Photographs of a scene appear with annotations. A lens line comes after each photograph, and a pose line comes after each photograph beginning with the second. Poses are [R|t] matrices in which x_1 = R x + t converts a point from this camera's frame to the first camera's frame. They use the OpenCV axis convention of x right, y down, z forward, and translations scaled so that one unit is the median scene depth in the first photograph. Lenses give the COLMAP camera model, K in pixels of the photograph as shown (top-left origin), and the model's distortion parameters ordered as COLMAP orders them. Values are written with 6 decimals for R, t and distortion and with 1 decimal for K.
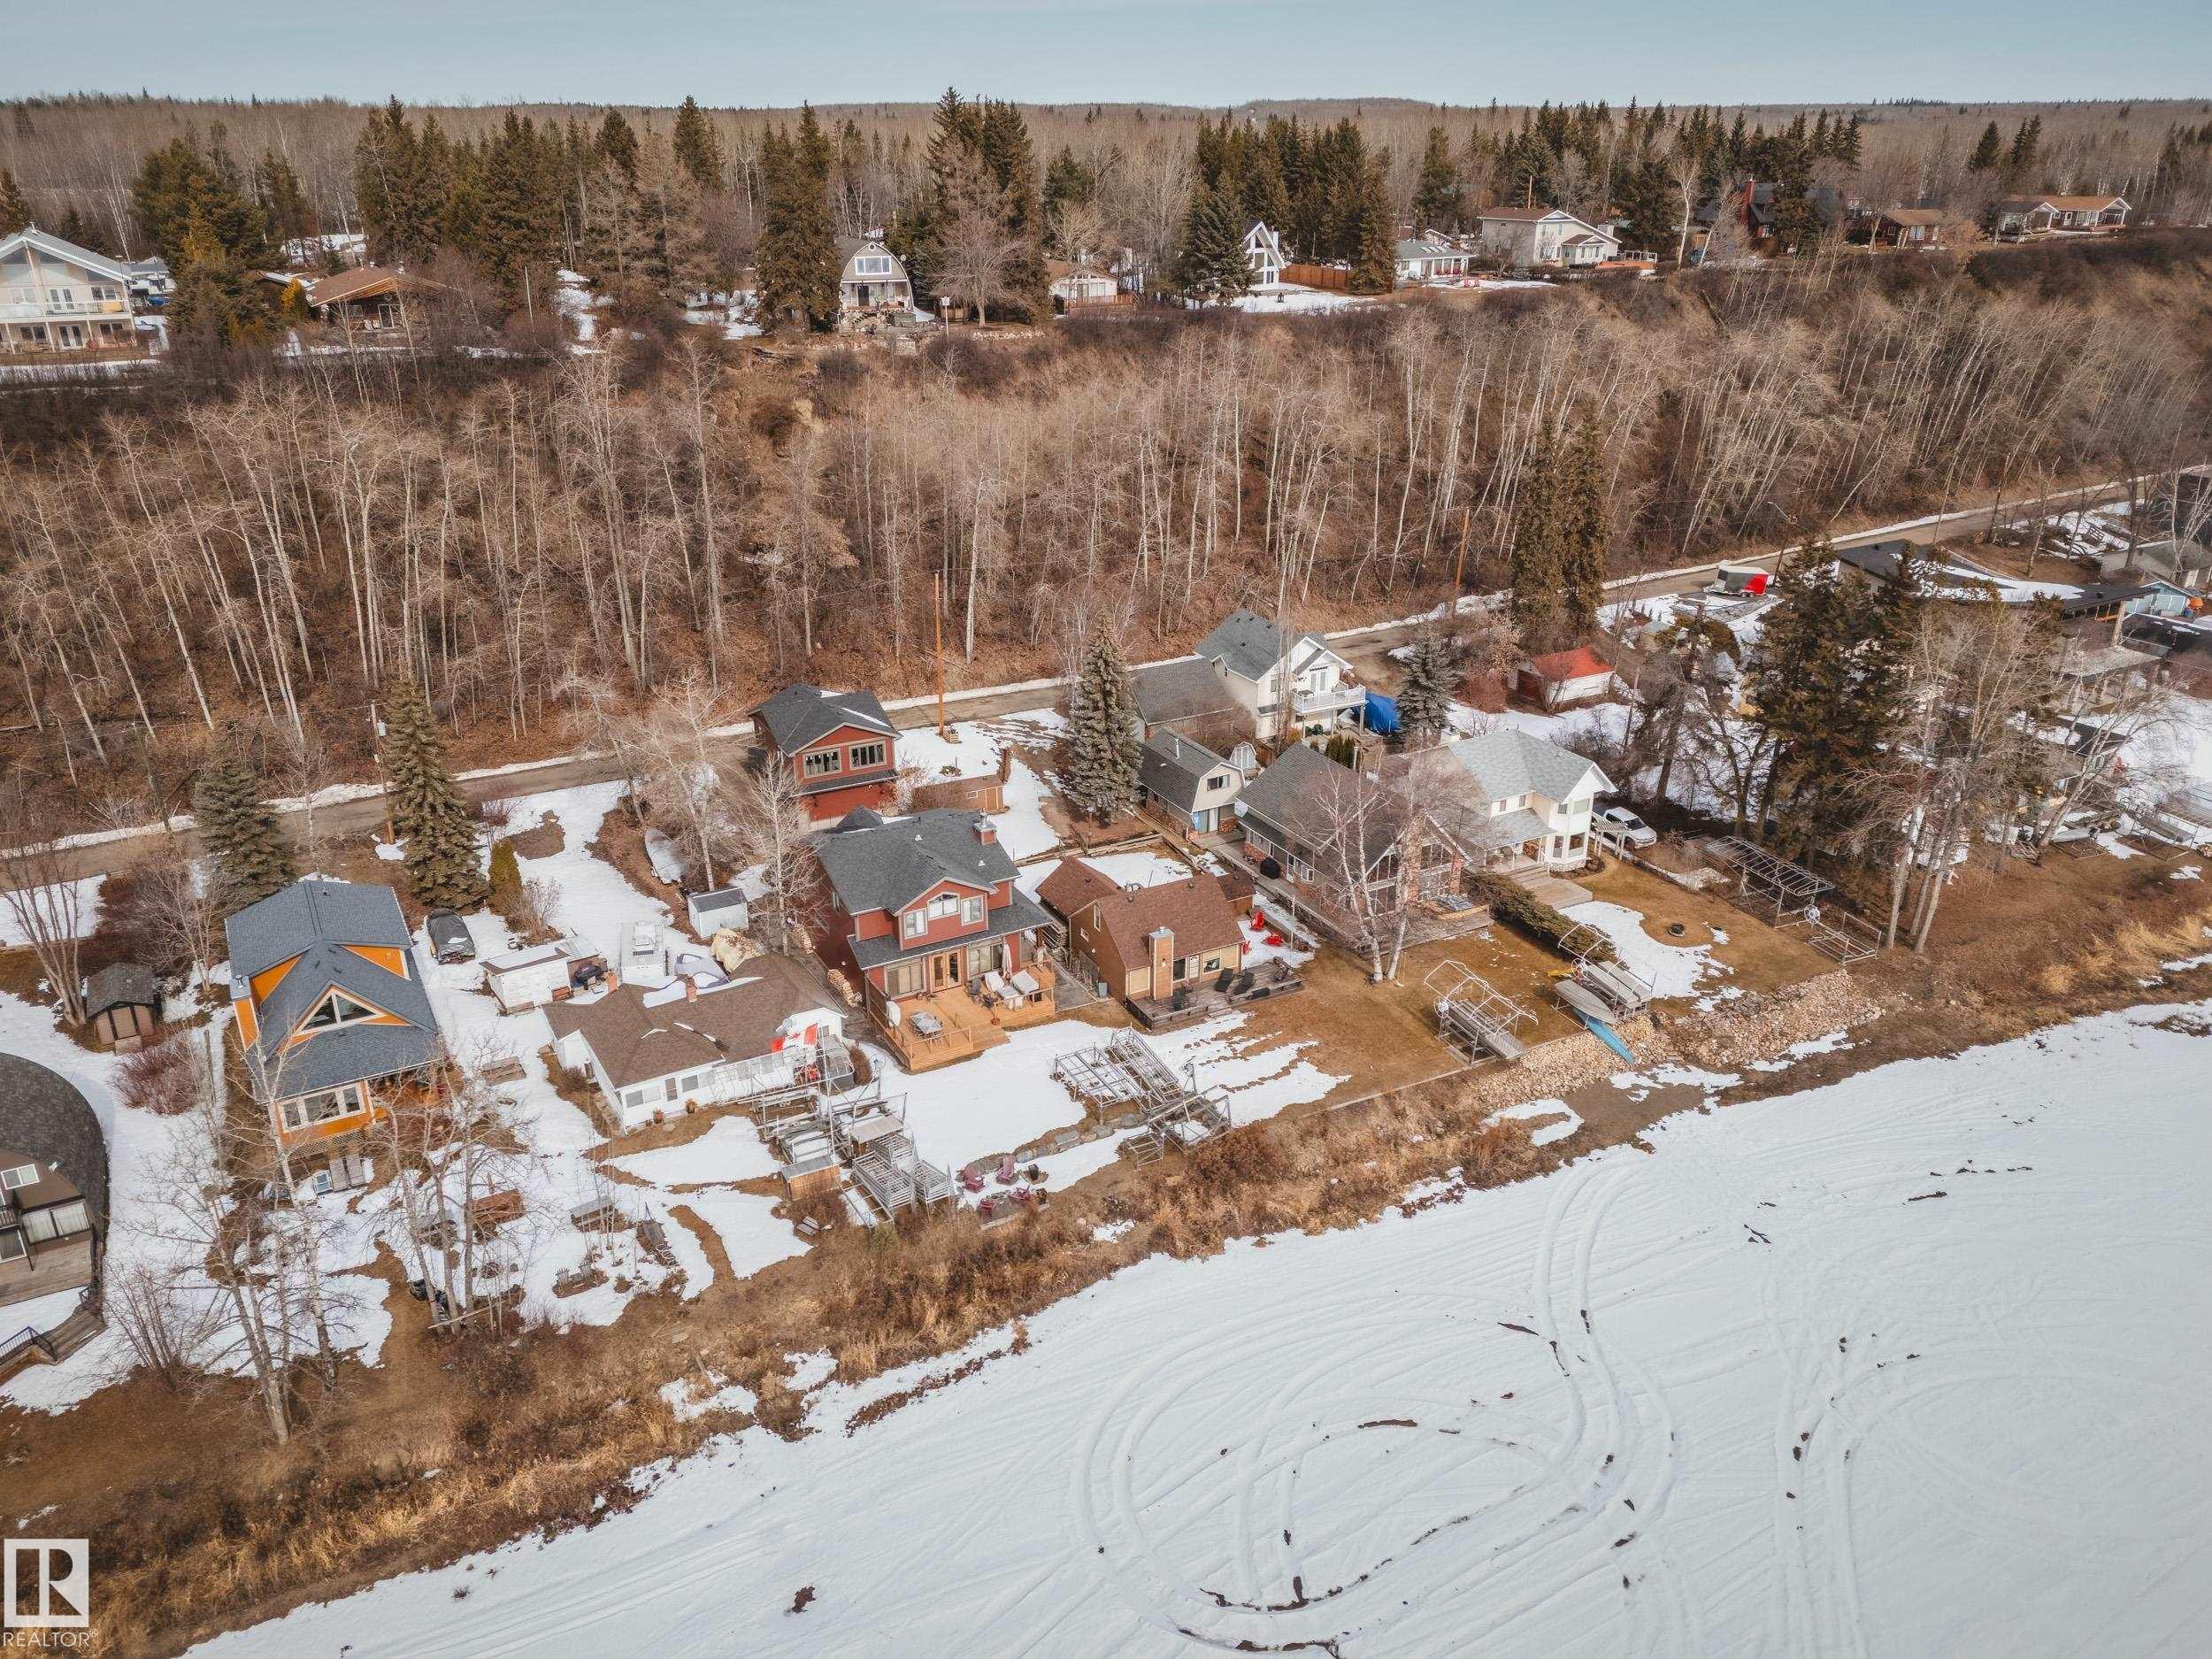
lens RADIAL K [[1608.1, 0, 1110.4], [0, 1608.1, 821.1], [0, 0, 1]] dist [0.083054, -0.072735]
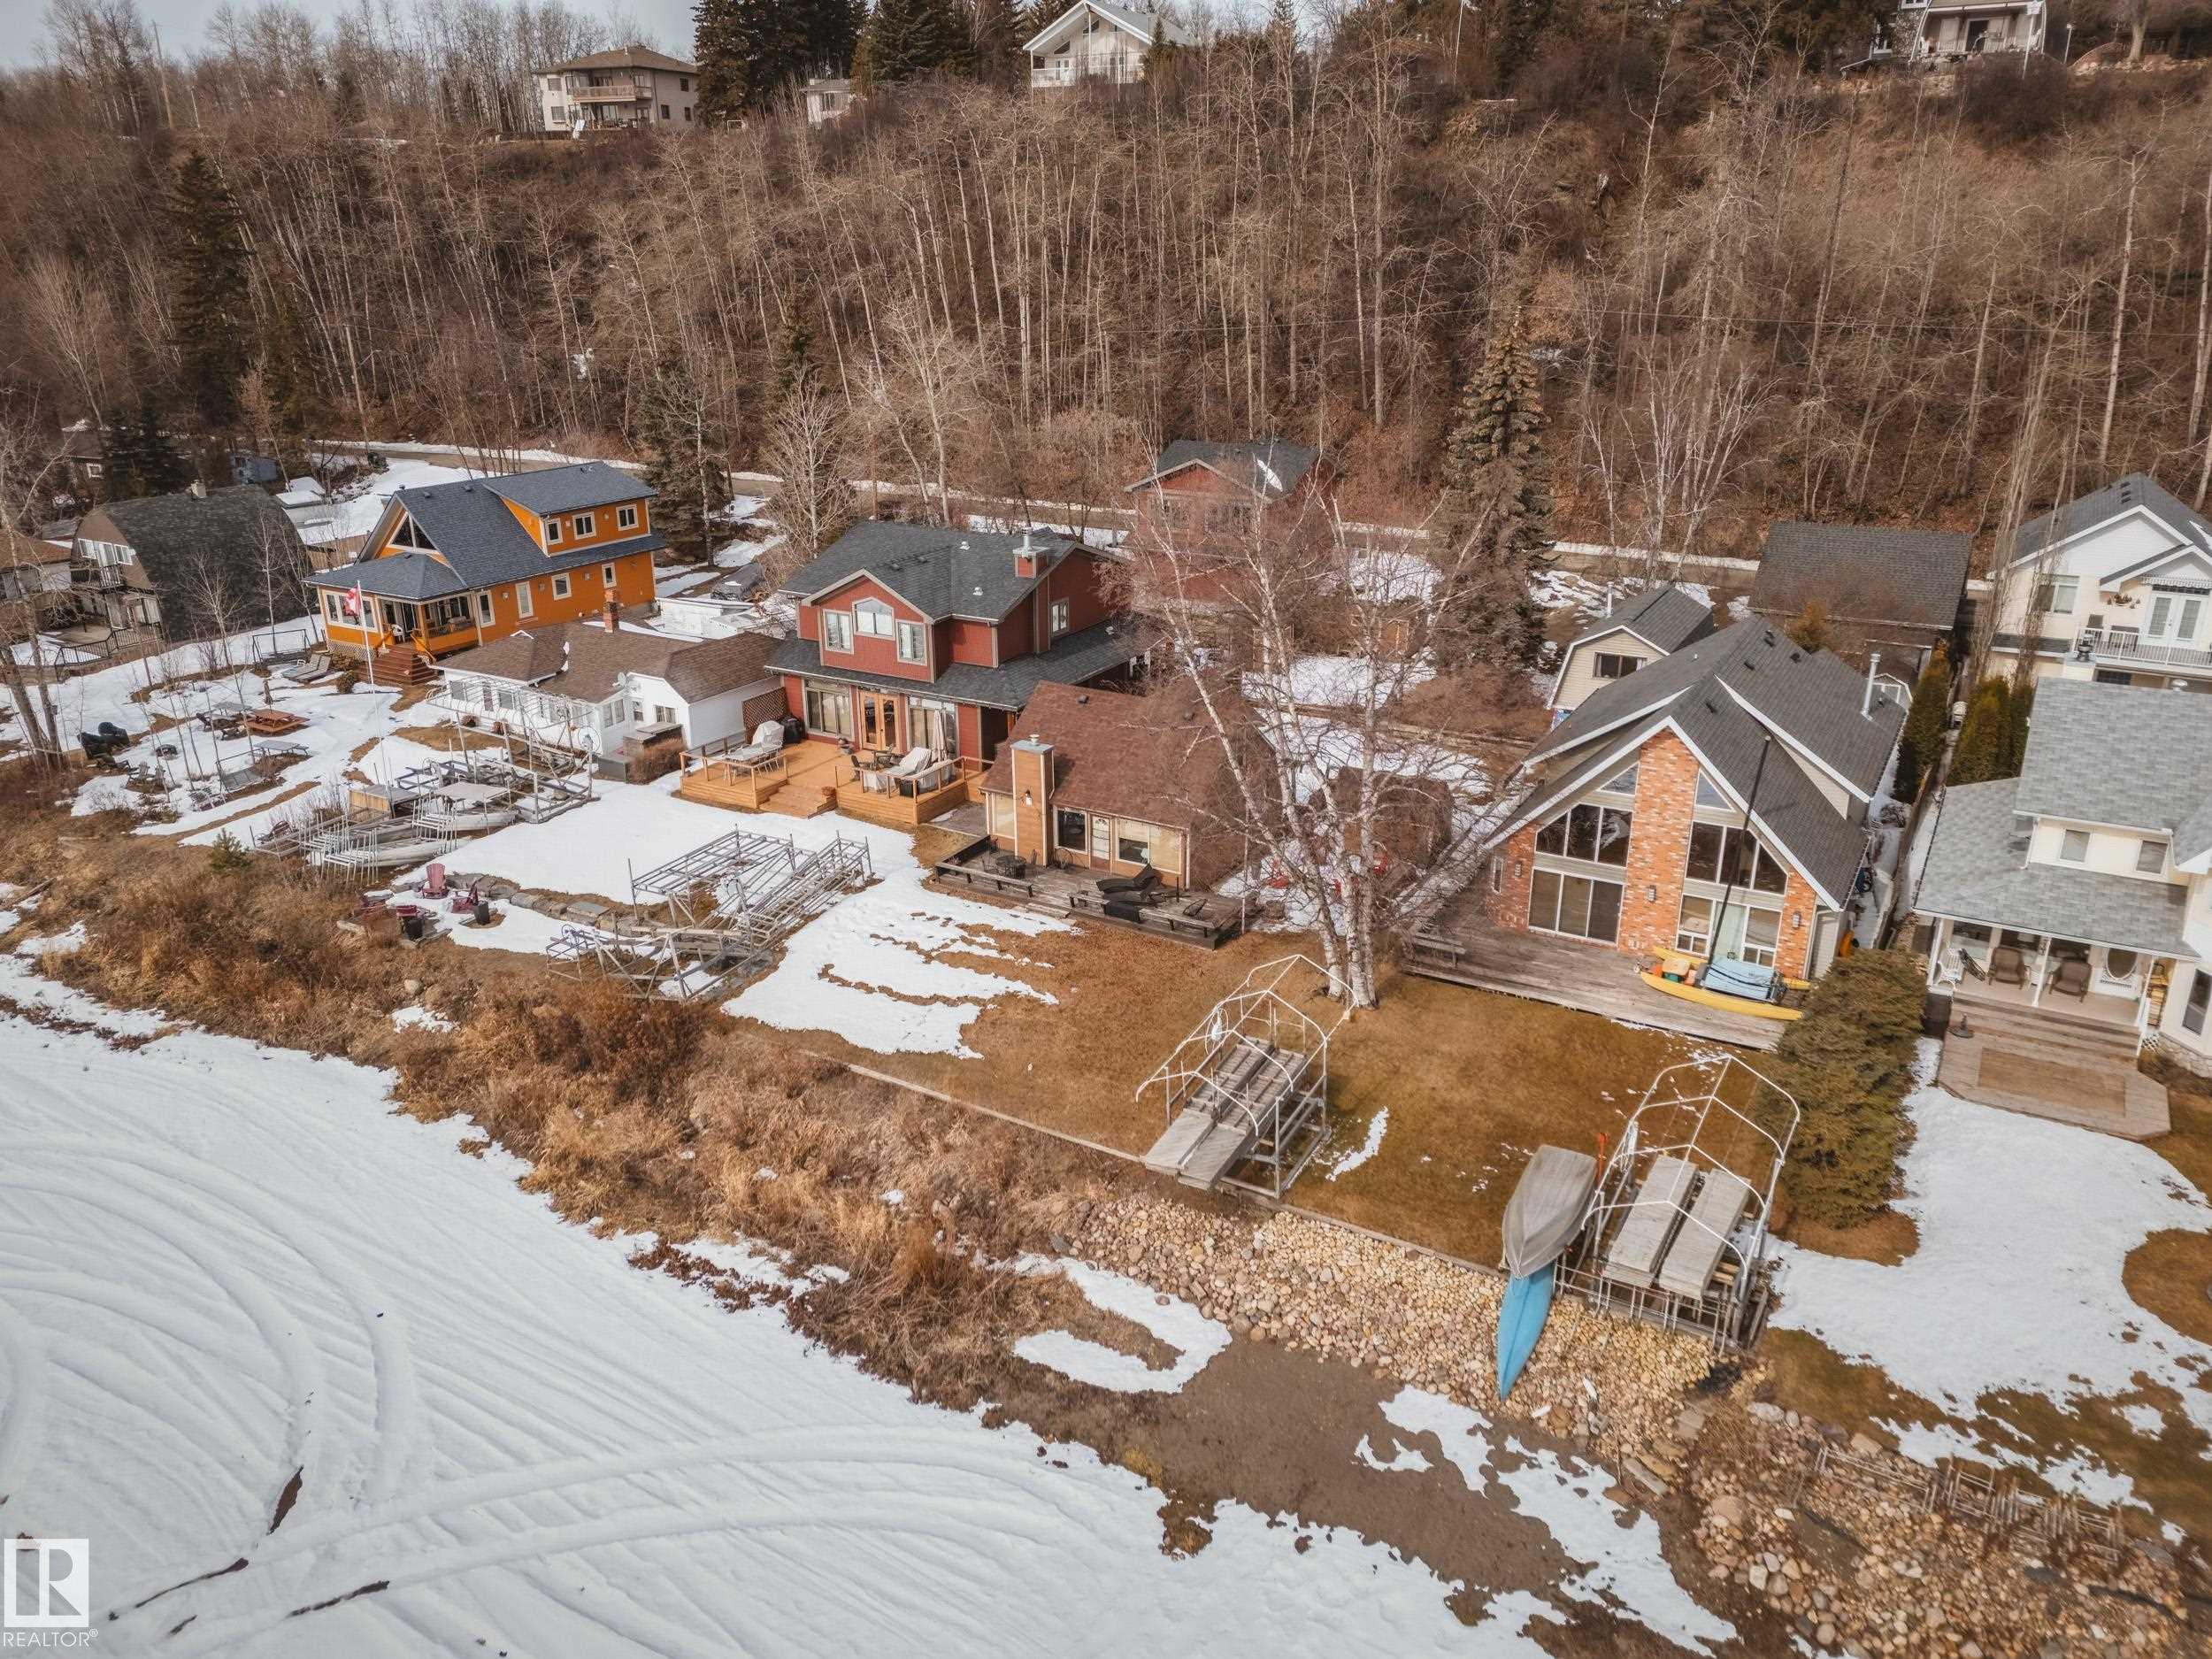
lens RADIAL K [[1608.1, 0, 1115.2], [0, 1608.1, 835.1], [0, 0, 1]] dist [0.083054, -0.072735]
pose [[0.525768, 0.297000, -0.797094, 0.545469], [-0.330266, 0.934827, 0.130474, 0.016319], [0.783896, 0.194654, 0.589591, 0.730533]]
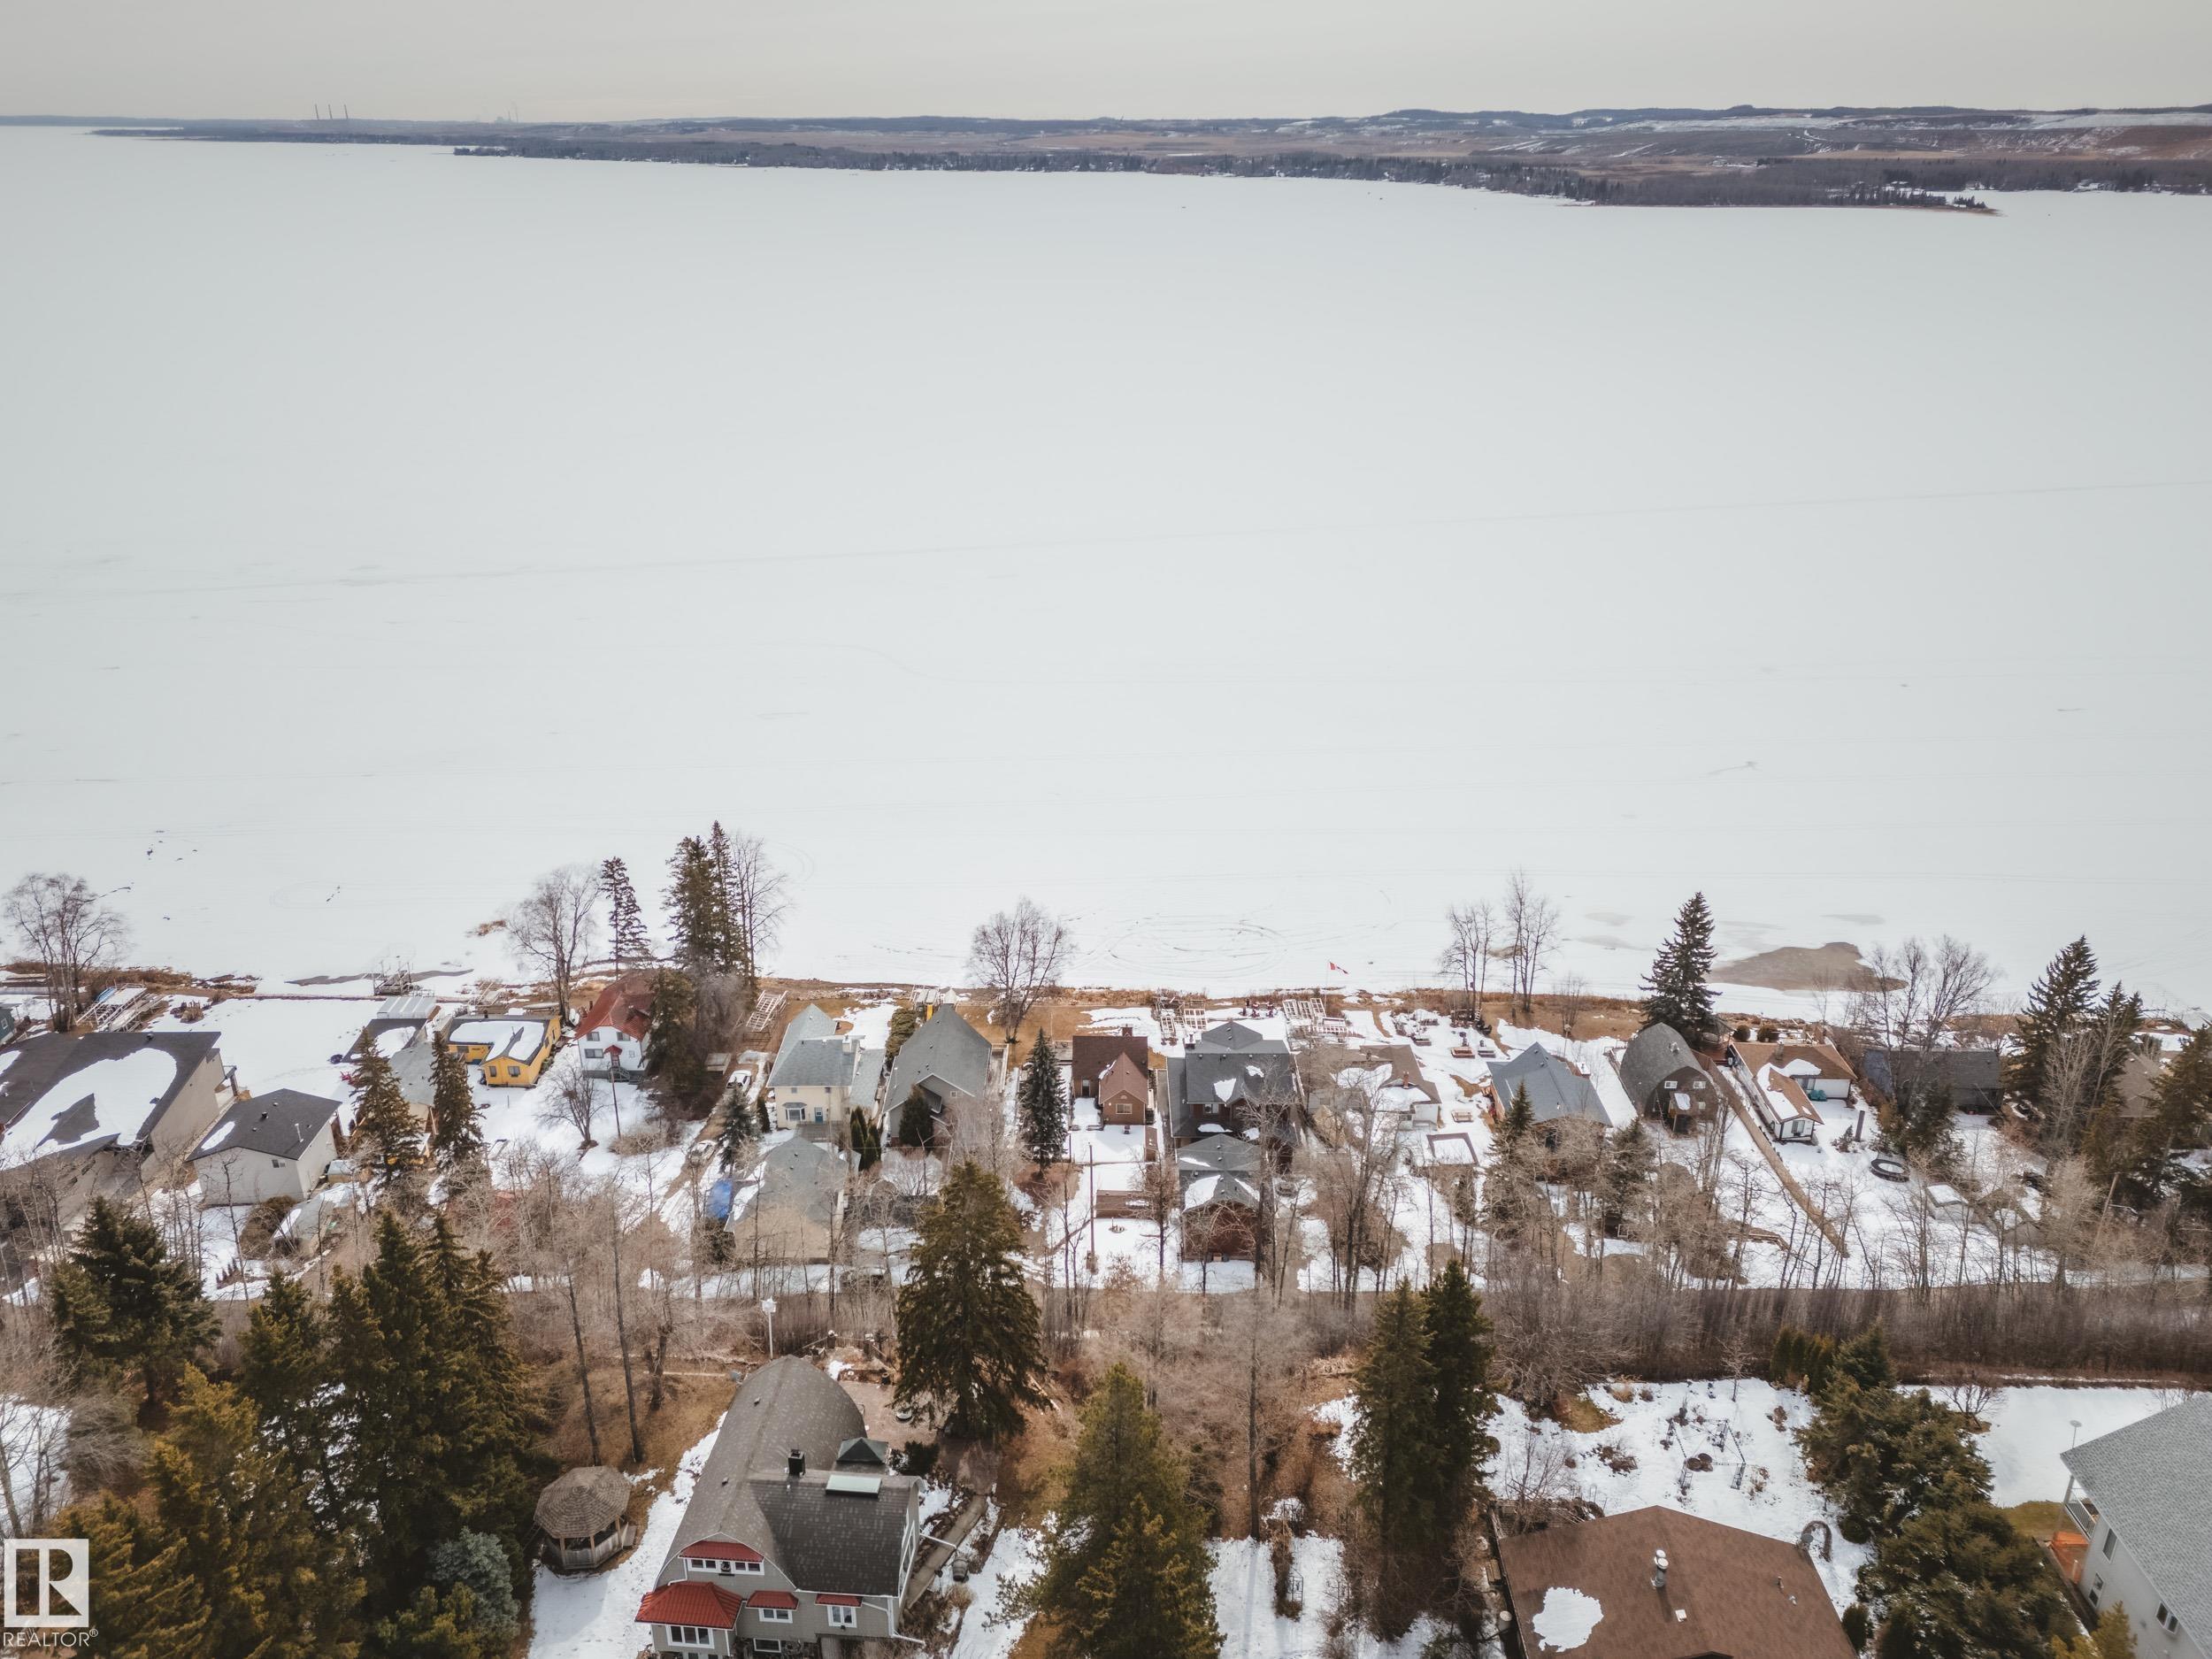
lens RADIAL K [[1608.1, 0, 1103.5], [0, 1608.1, 818.6], [0, 0, 1]] dist [0.083054, -0.072735]
pose [[-0.875970, -0.195492, 0.440975, -0.770963], [0.186817, 0.705352, 0.683796, -1.473661], [-0.444719, 0.681367, -0.581347, 2.049856]]
